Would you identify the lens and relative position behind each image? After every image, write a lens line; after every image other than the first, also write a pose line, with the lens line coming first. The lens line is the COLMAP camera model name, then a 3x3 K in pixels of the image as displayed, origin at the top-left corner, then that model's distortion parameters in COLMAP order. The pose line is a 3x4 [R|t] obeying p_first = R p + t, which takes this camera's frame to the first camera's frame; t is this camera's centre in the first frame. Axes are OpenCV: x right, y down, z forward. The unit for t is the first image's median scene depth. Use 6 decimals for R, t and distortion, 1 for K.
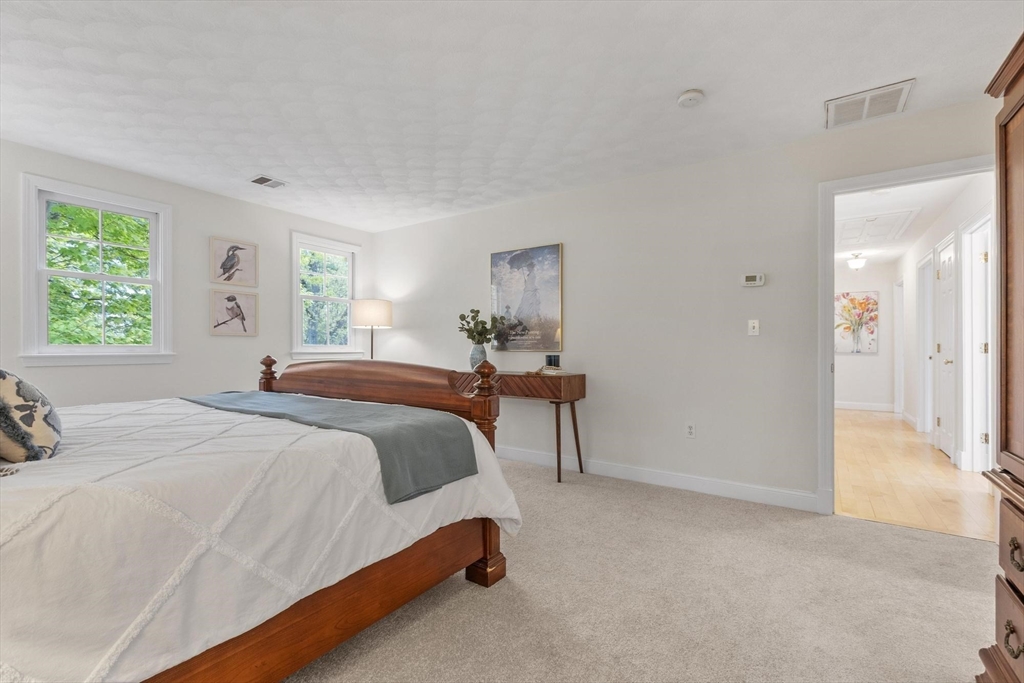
lens RADIAL K [[447.7, 0, 504.4], [0, 447.7, 341.2], [0, 0, 1]] dist [0.005452, 0.001455]
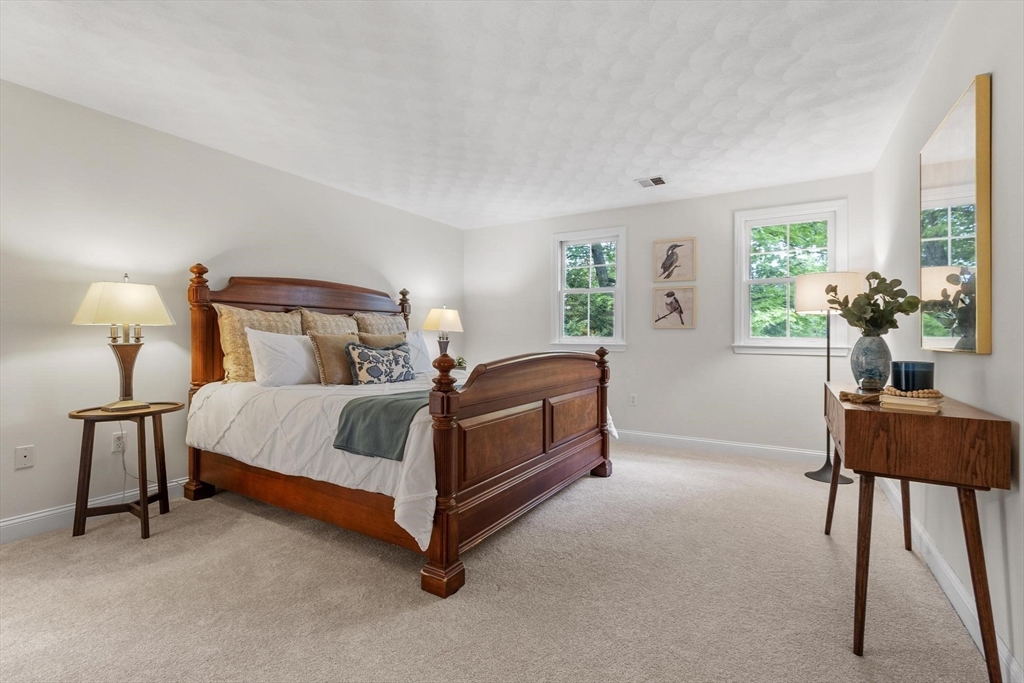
lens RADIAL K [[447.7, 0, 506.1], [0, 447.7, 344.0], [0, 0, 1]] dist [0.005452, 0.001455]
pose [[0.095427, 0.017113, -0.995289, 0.433725], [0.005628, 0.999827, 0.017730, 0.003481], [0.995421, -0.007293, 0.095314, 0.503353]]
